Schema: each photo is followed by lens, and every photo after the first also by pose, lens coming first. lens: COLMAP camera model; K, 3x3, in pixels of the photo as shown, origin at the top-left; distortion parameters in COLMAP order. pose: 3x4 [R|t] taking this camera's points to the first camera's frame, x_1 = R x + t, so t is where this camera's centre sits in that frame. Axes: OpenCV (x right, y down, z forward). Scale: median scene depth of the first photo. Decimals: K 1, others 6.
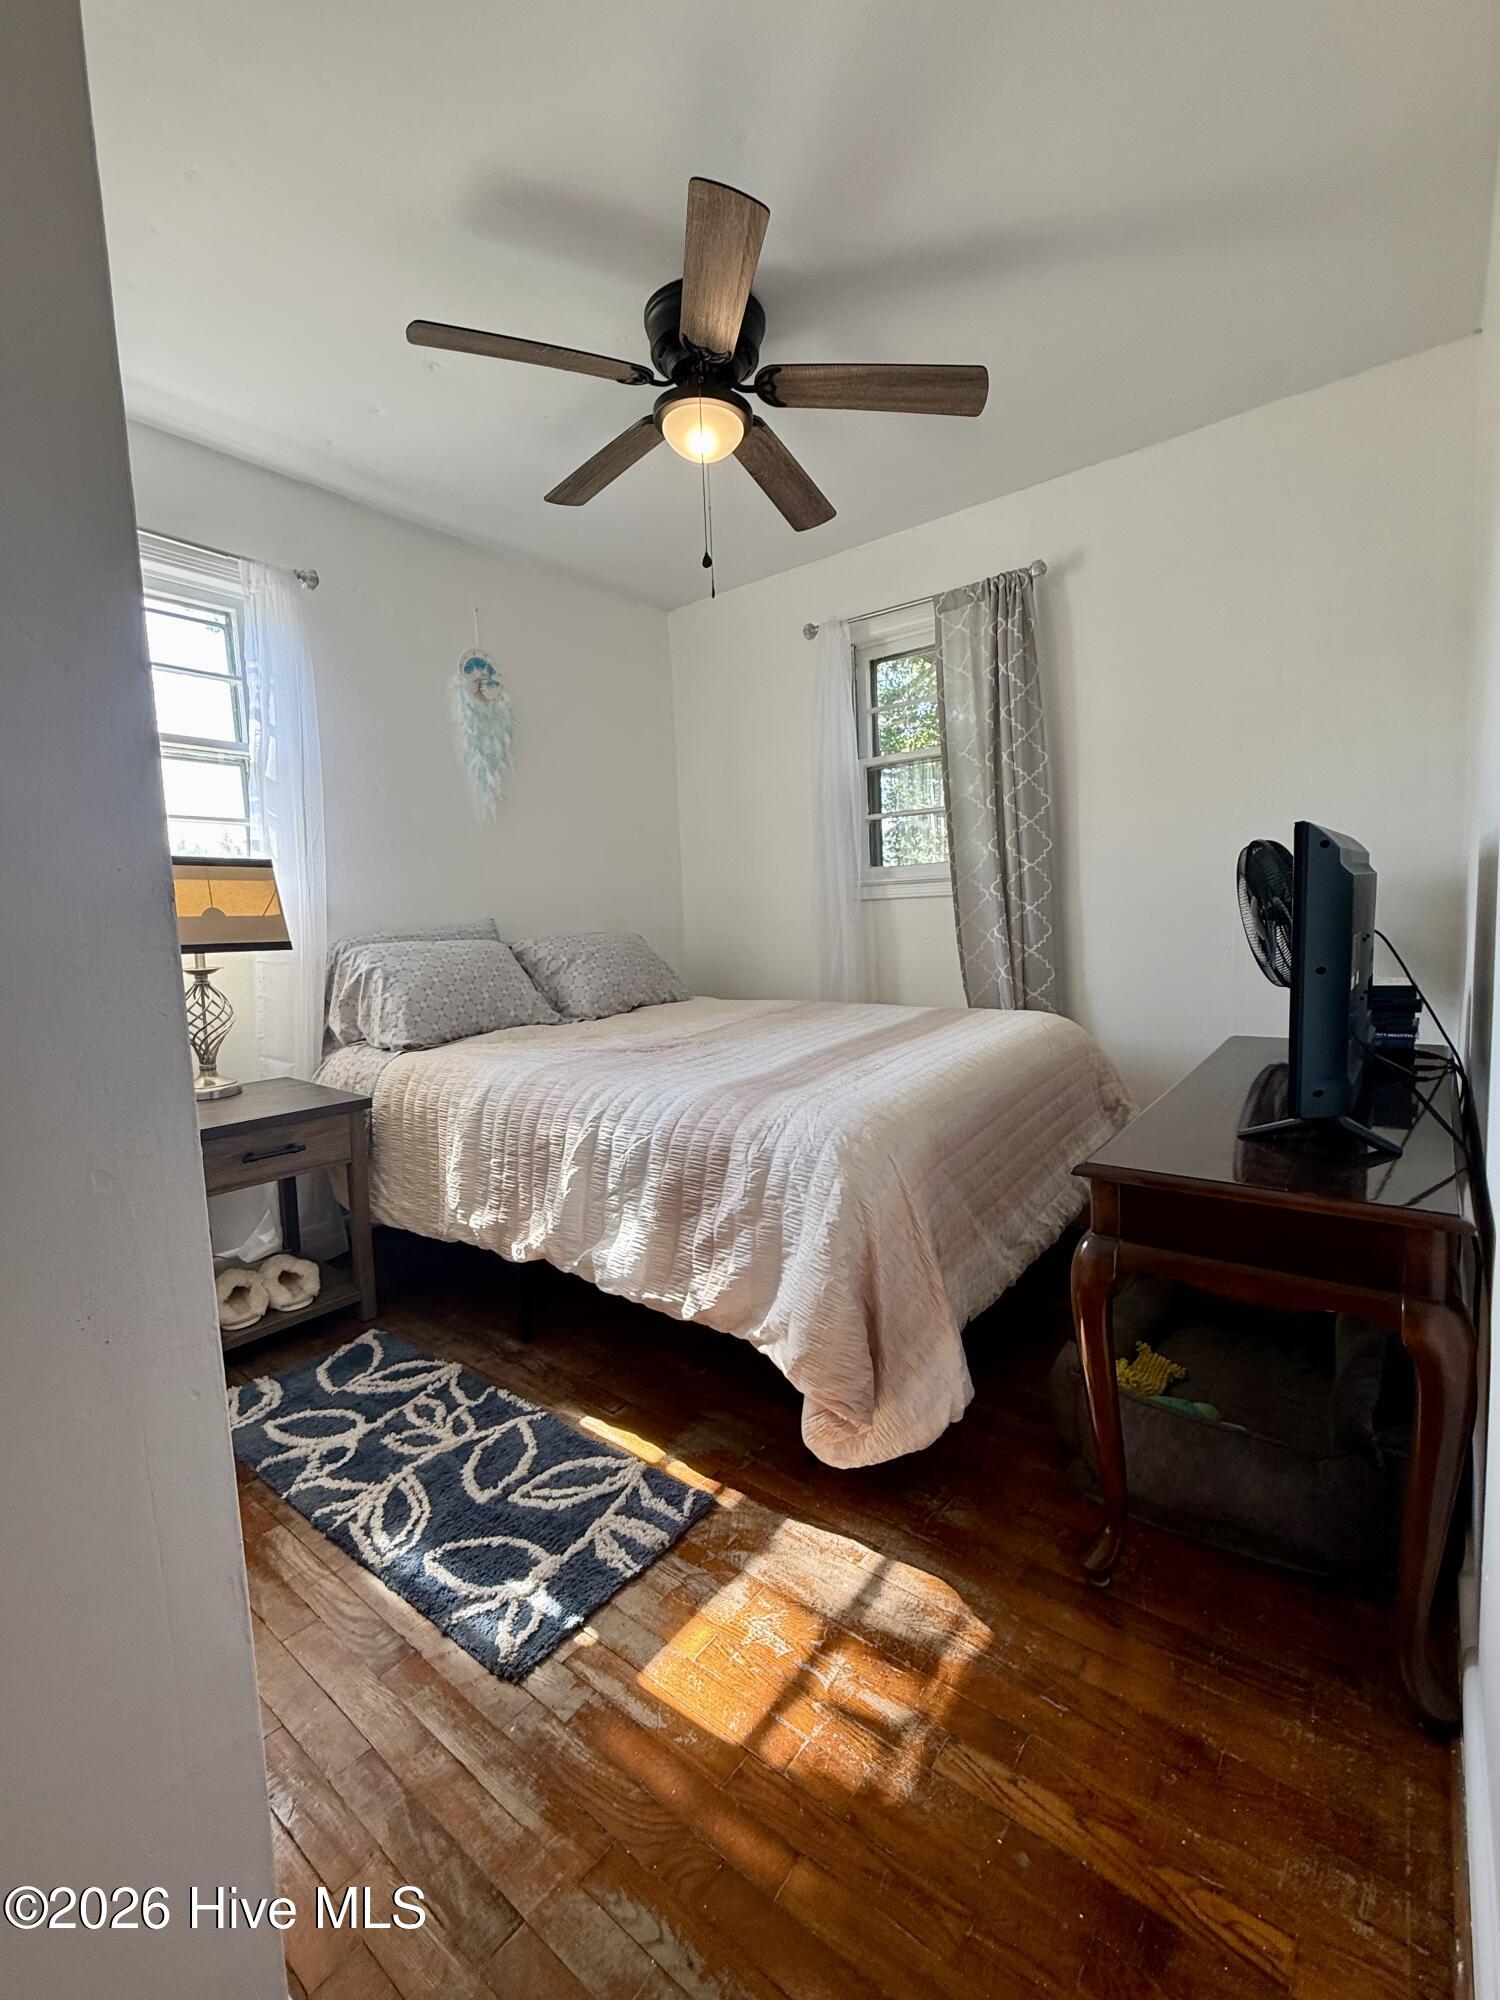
lens RADIAL K [[870.3, 0, 752.8], [0, 870.3, 1000.5], [0, 0, 1]] dist [-0.002722, -0.000263]
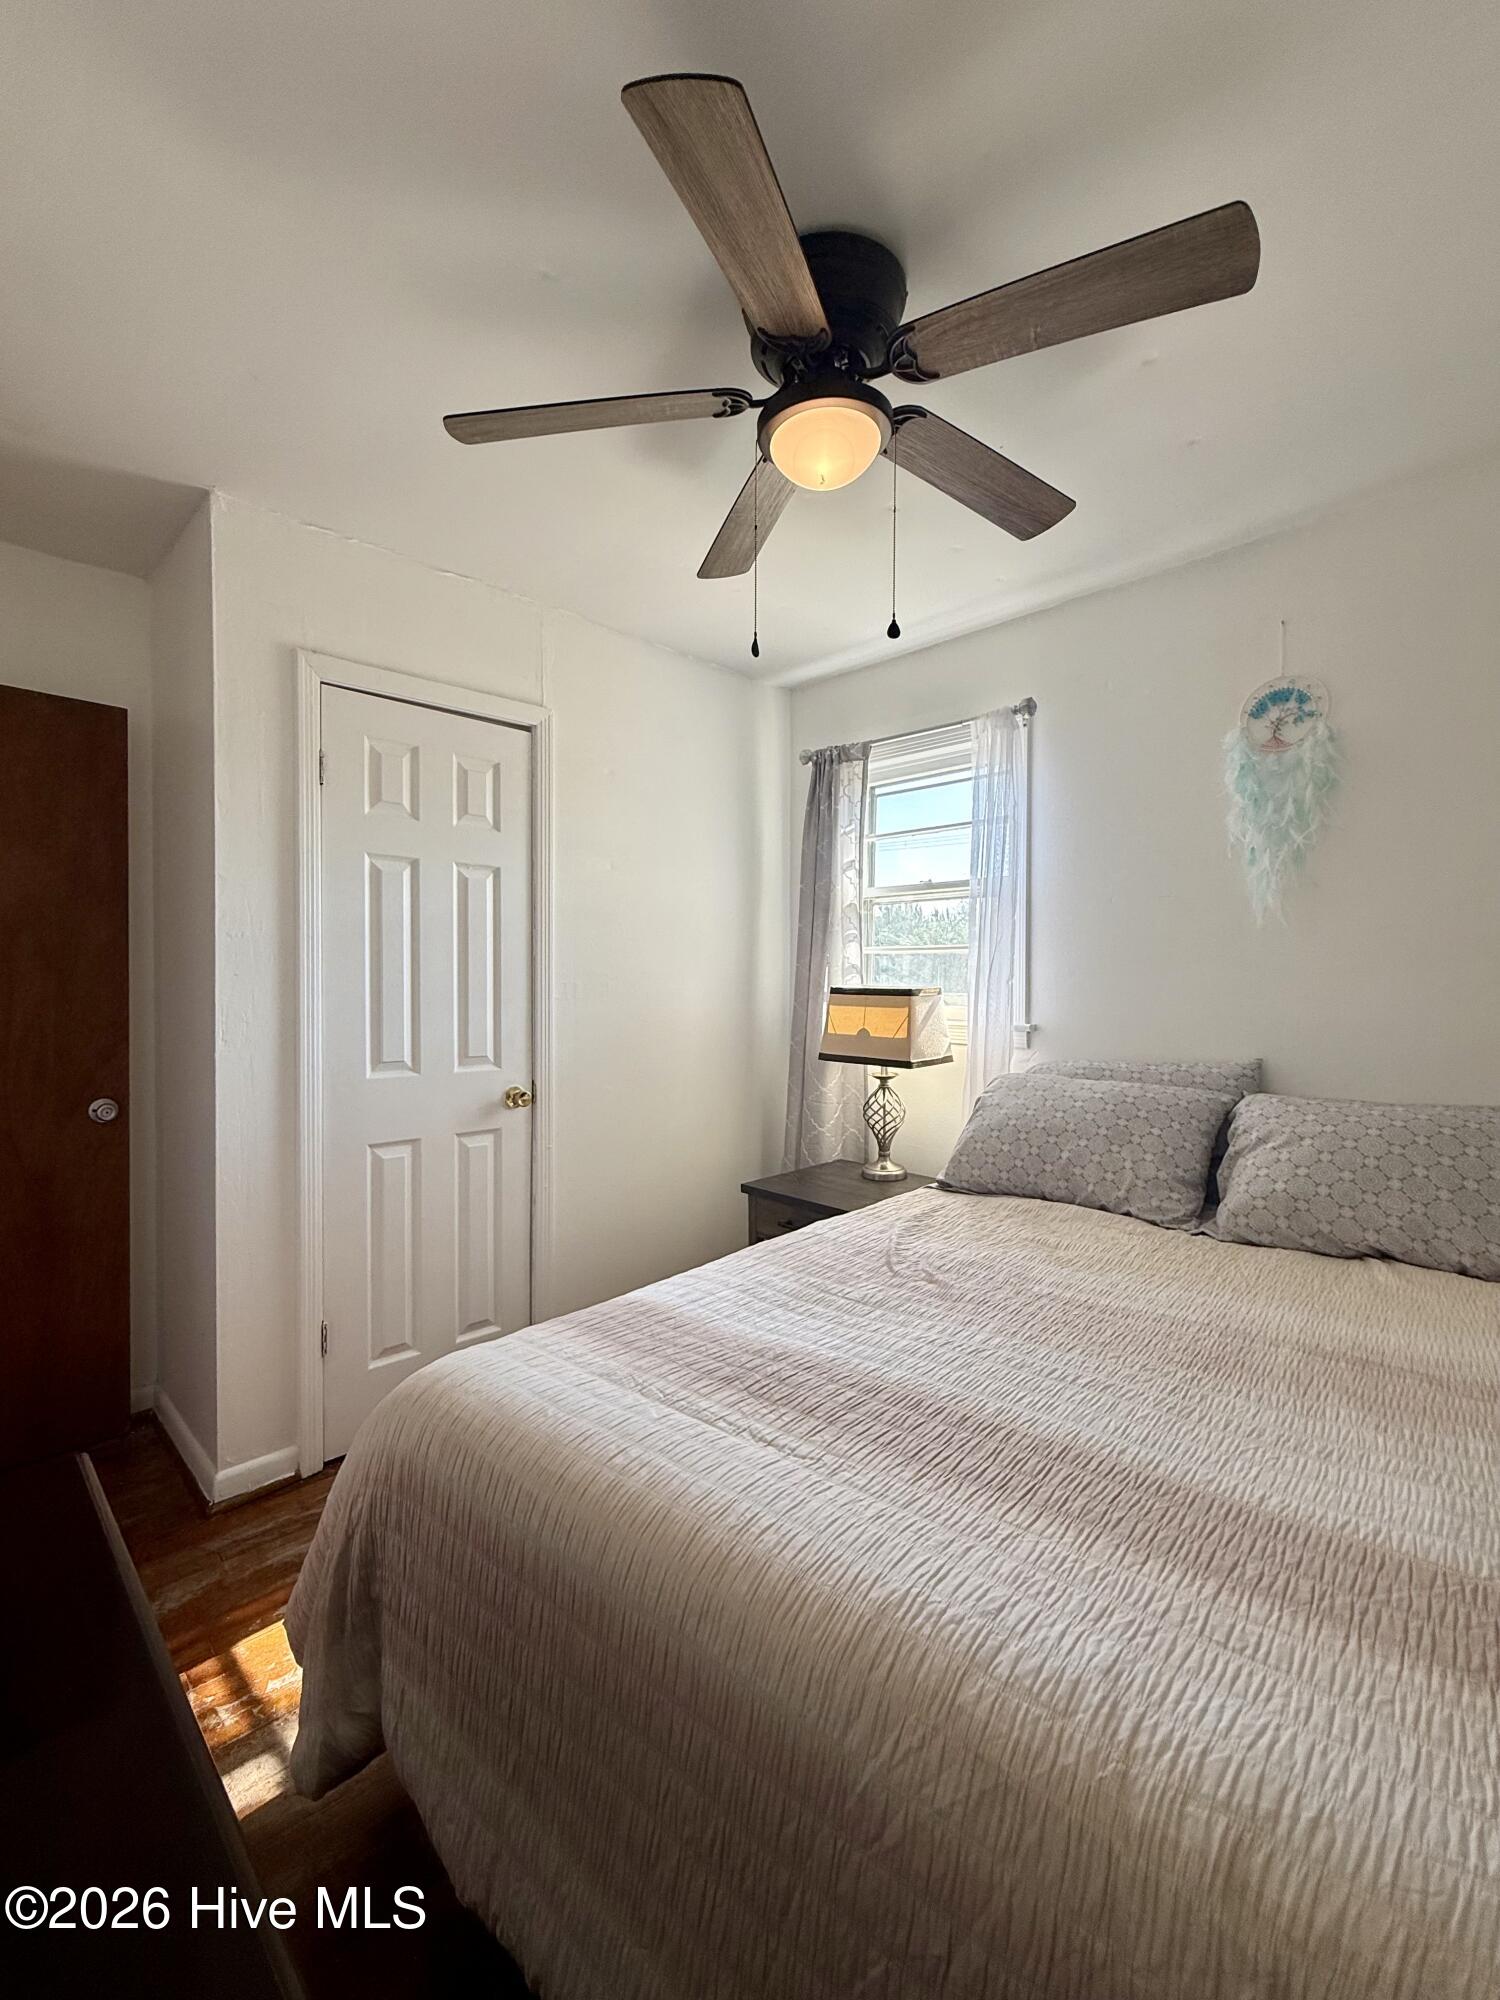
lens RADIAL K [[870.3, 0, 752.8], [0, 870.3, 1000.5], [0, 0, 1]] dist [-0.002722, -0.000263]
pose [[-0.121947, 0.059514, -0.990751, 0.584475], [-0.096831, 0.992726, 0.071551, -0.201206], [0.987802, 0.104661, -0.115297, 0.899803]]
